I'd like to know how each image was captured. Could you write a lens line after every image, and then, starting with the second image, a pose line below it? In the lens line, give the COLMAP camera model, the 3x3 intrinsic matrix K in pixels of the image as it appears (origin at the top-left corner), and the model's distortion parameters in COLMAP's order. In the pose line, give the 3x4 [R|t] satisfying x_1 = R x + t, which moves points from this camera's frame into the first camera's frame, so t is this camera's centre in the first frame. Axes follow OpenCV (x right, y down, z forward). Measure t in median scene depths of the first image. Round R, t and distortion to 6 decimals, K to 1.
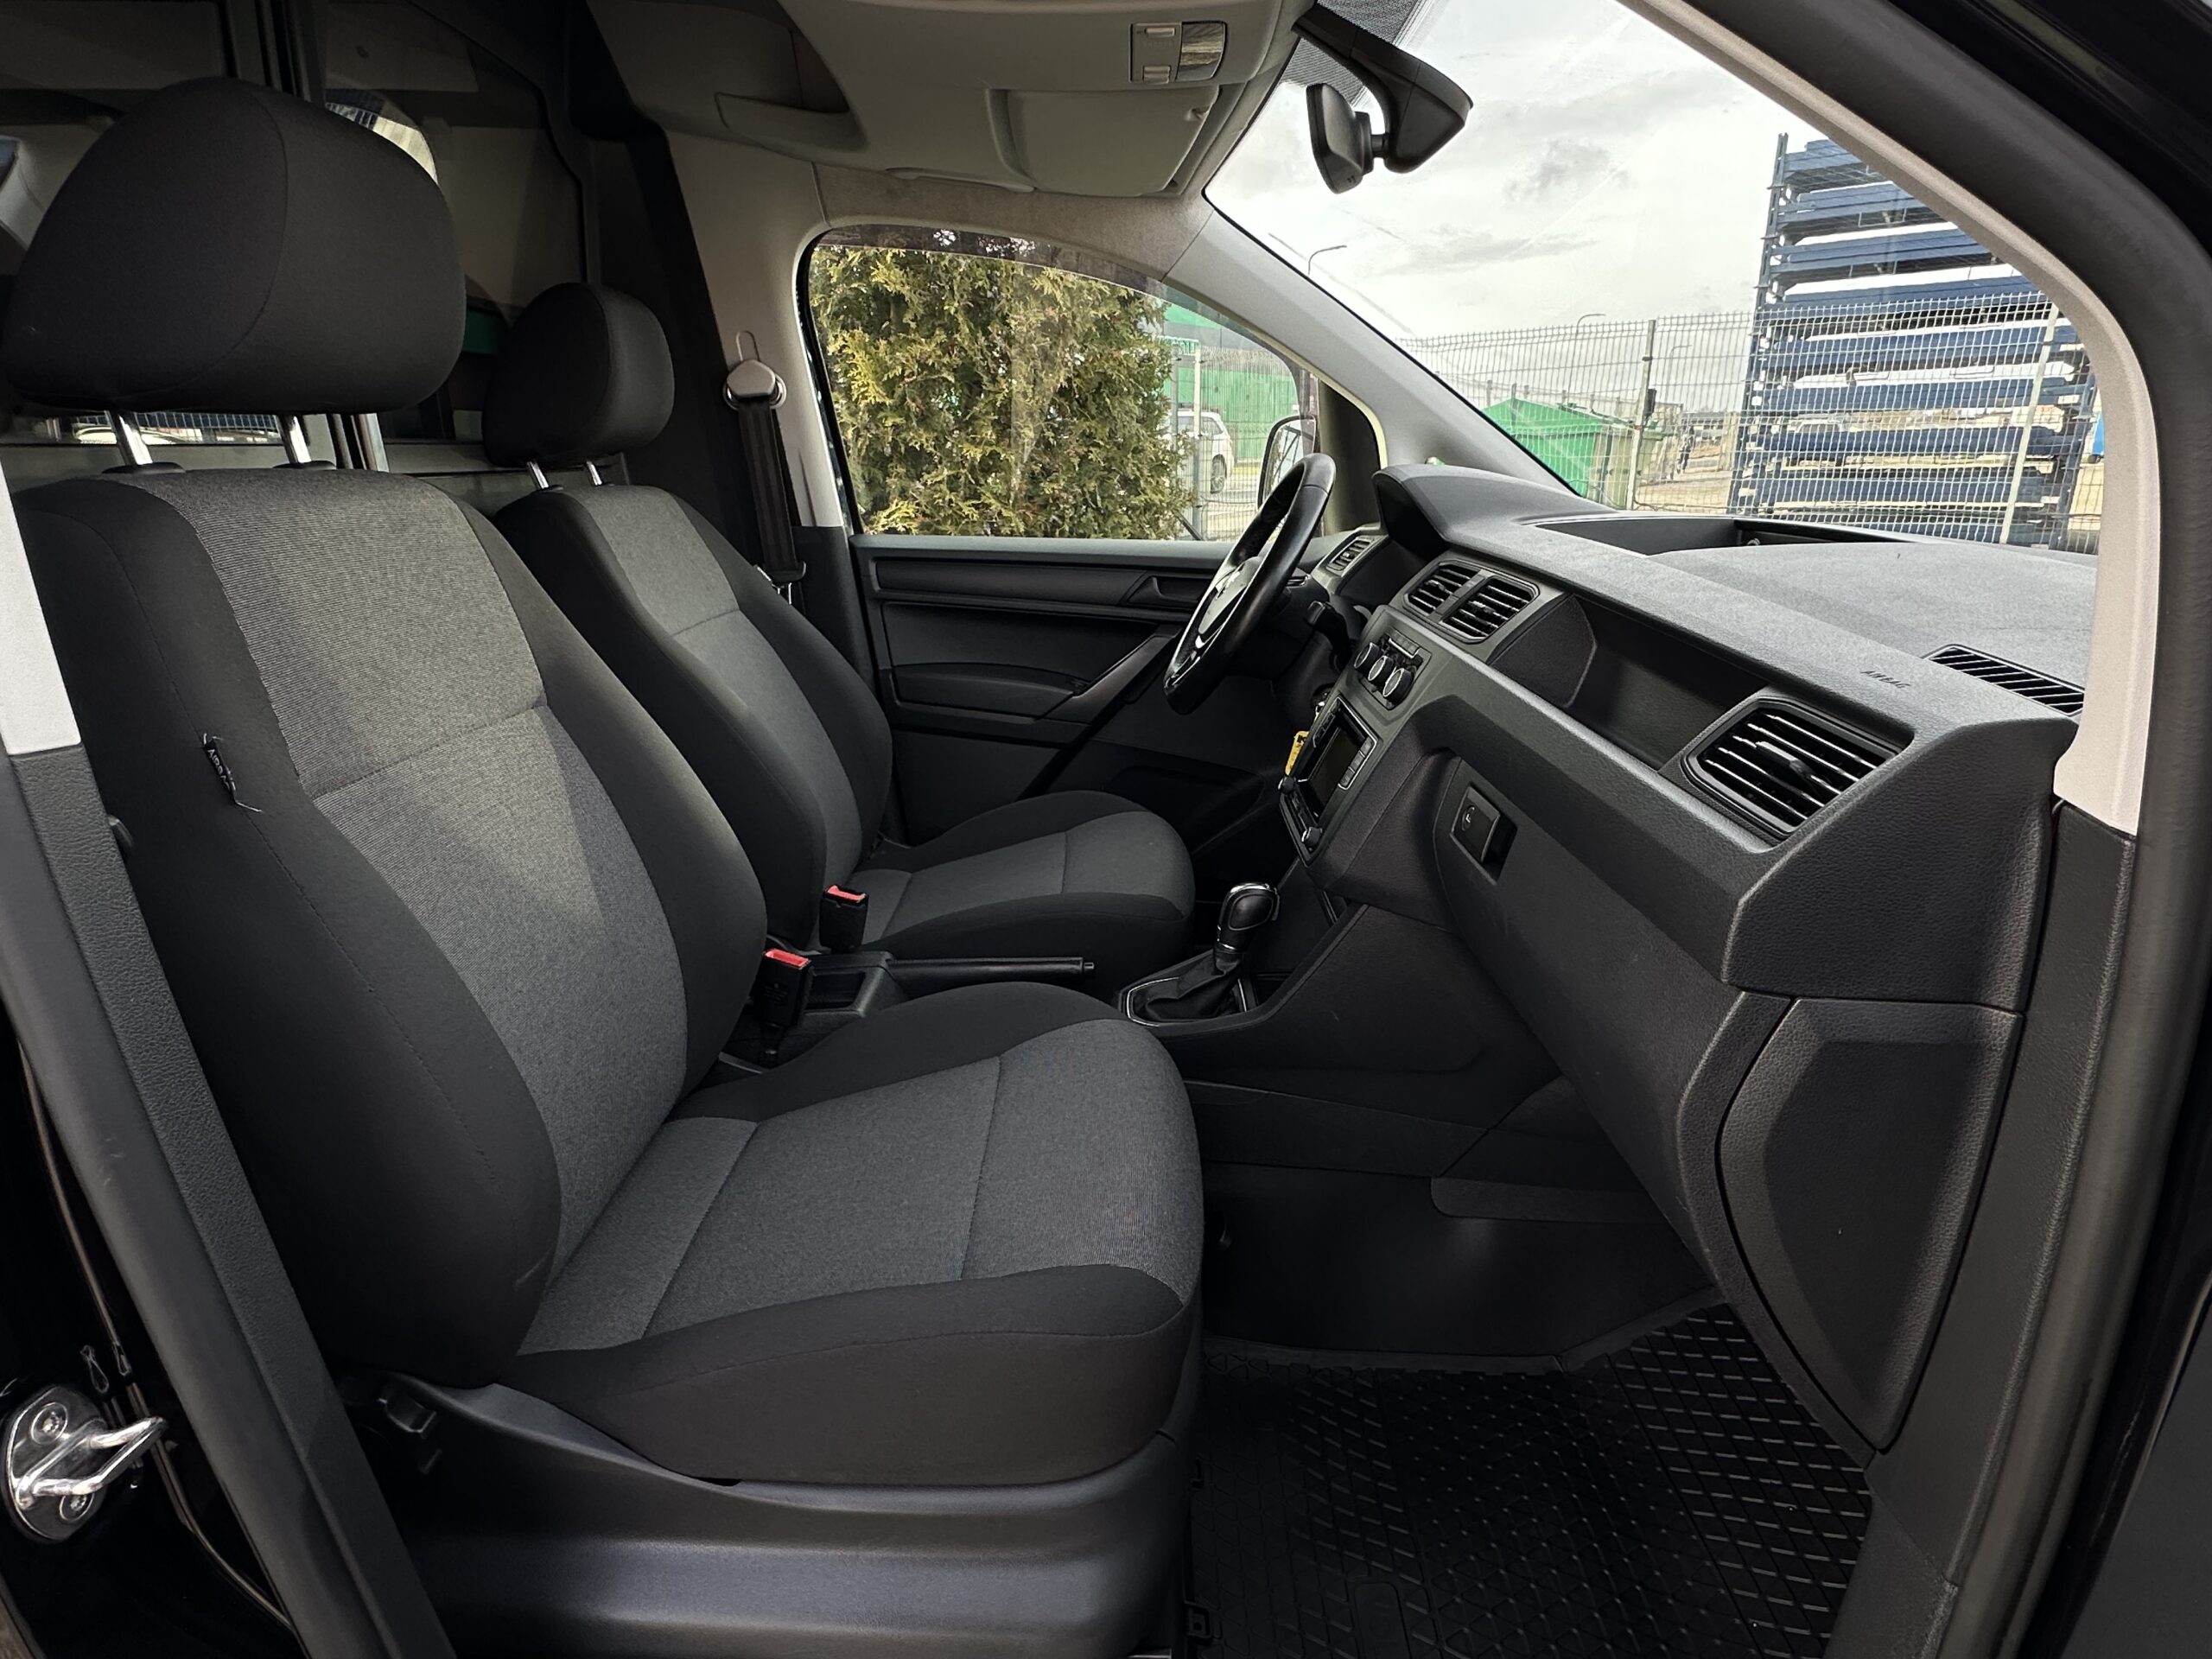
lens RADIAL K [[1175.8, 0, 1106.0], [0, 1175.8, 829.5], [0, 0, 1]] dist [-0.017498, 0.000323]
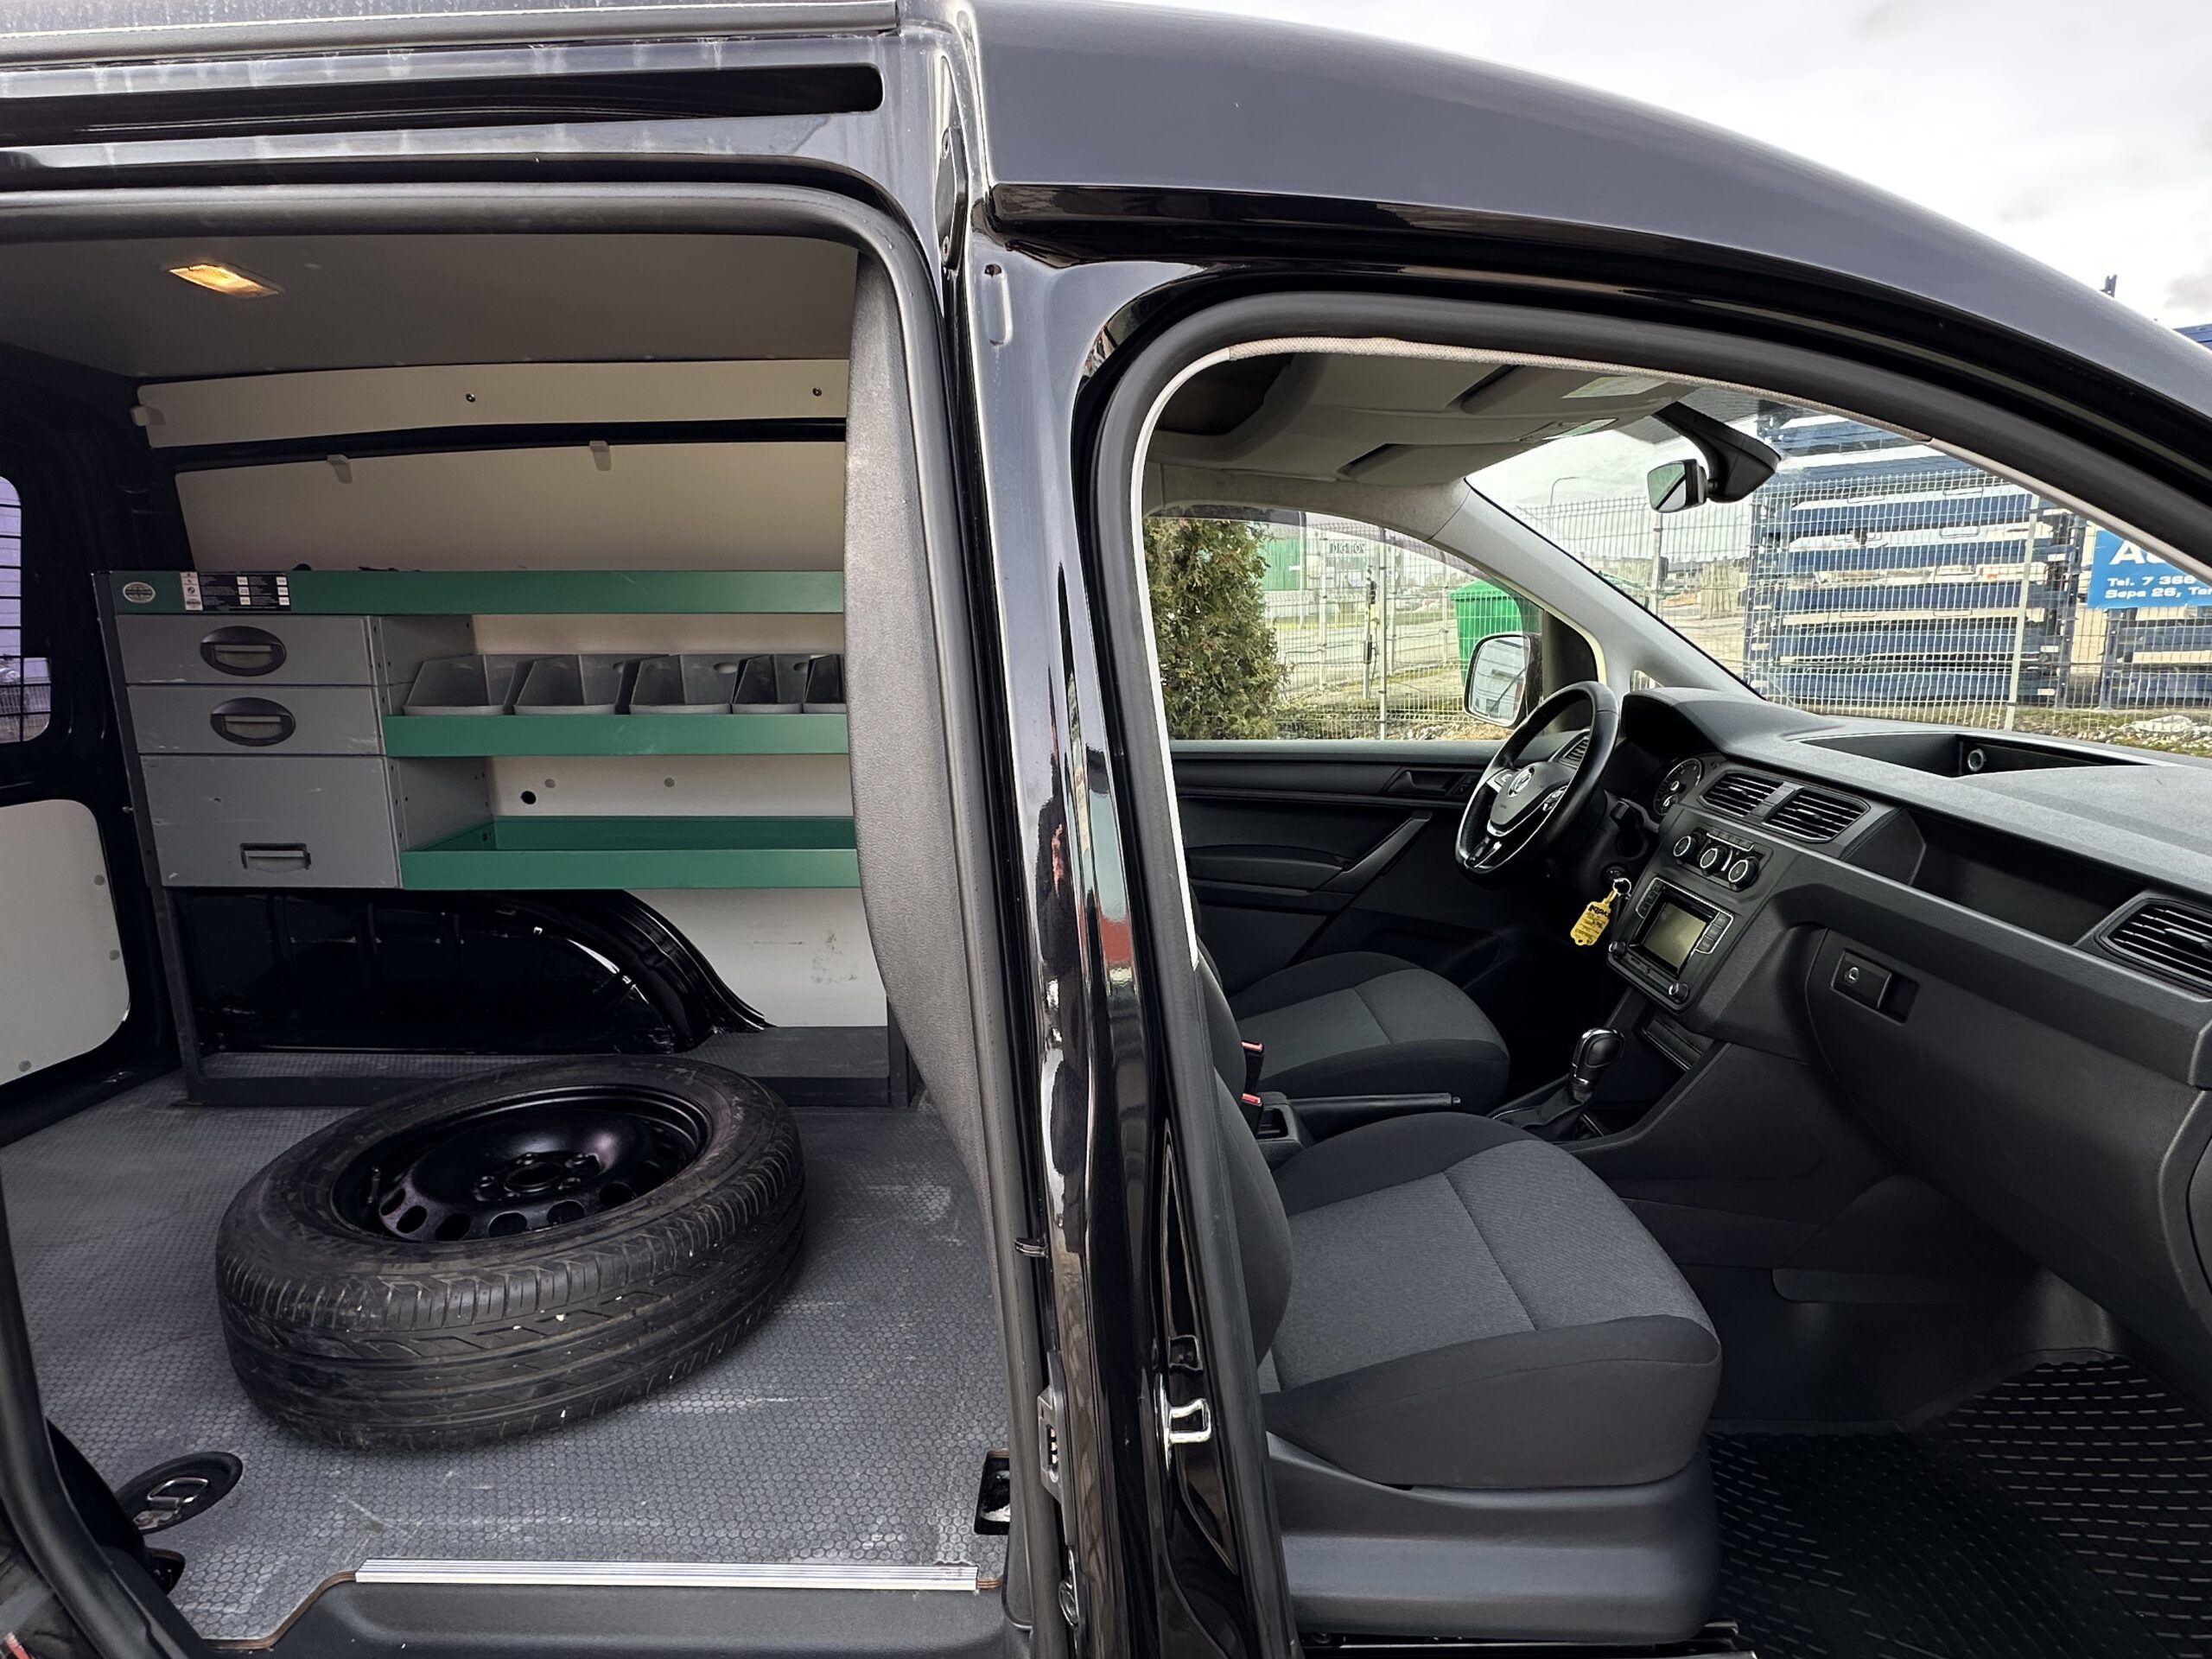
lens RADIAL K [[1143.9, 0, 1106.6], [0, 1143.9, 815.6], [0, 0, 1]] dist [-0.044817, 0.013695]
pose [[0.999417, -0.021090, -0.026848, -0.364658], [0.017118, 0.989946, -0.140409, -0.018275], [0.029540, 0.139868, 0.989729, -0.236791]]
